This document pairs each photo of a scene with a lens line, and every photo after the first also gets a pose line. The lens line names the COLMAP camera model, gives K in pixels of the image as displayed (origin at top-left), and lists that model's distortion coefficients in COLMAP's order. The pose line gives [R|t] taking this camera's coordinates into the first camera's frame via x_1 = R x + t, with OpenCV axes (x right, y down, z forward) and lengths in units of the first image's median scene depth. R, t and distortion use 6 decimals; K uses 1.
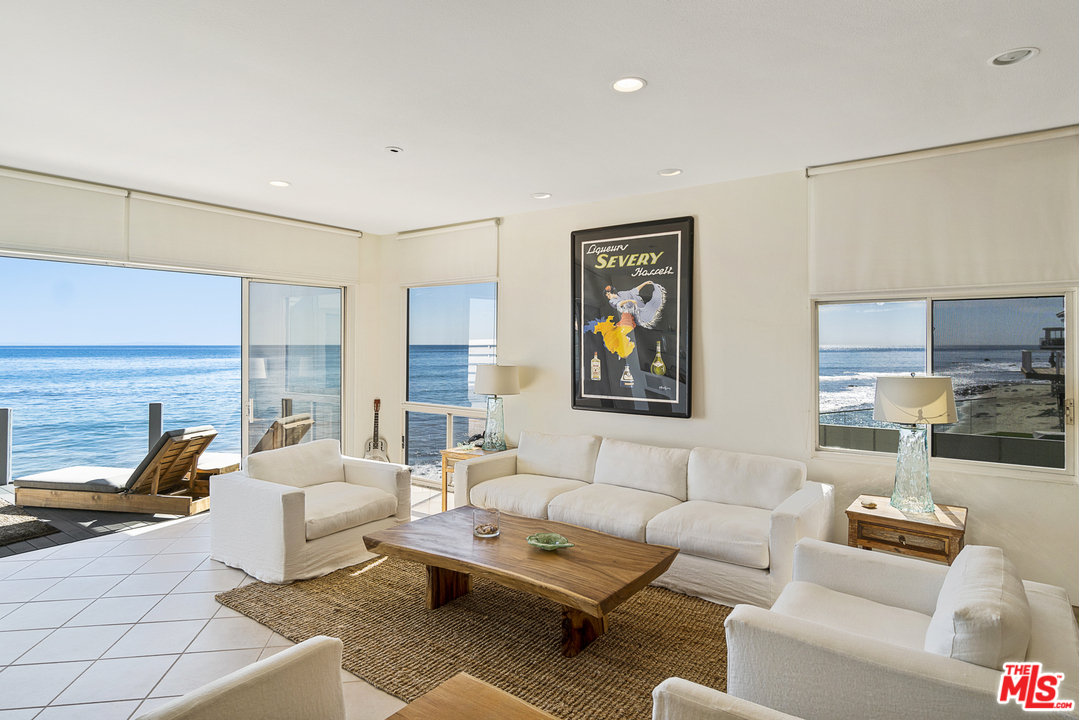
lens RADIAL K [[593.2, 0, 520.0], [0, 593.2, 340.2], [0, 0, 1]] dist [-0.019666, -0.000283]
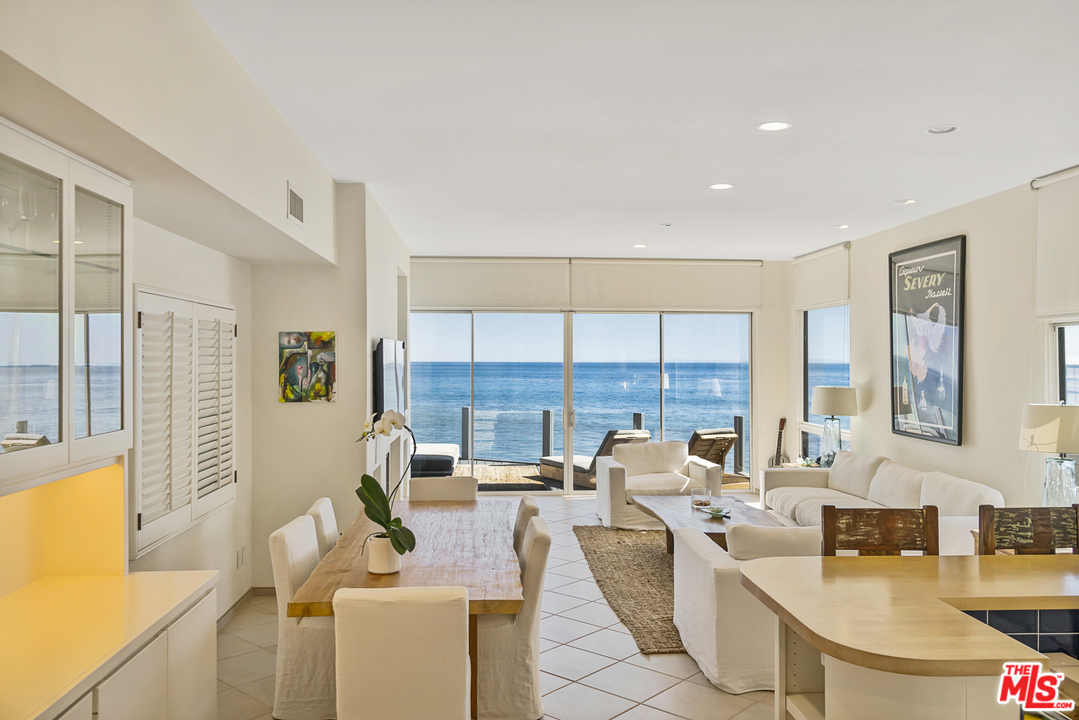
lens RADIAL K [[831.3, 0, 539.7], [0, 831.3, 359.7], [0, 0, 1]] dist [0.000421, 0.000210]
pose [[0.640852, 0.001949, -0.767662, 0.832968], [0.001246, 0.999993, 0.003578, -0.012886], [0.767663, -0.003249, 0.640845, -0.361848]]
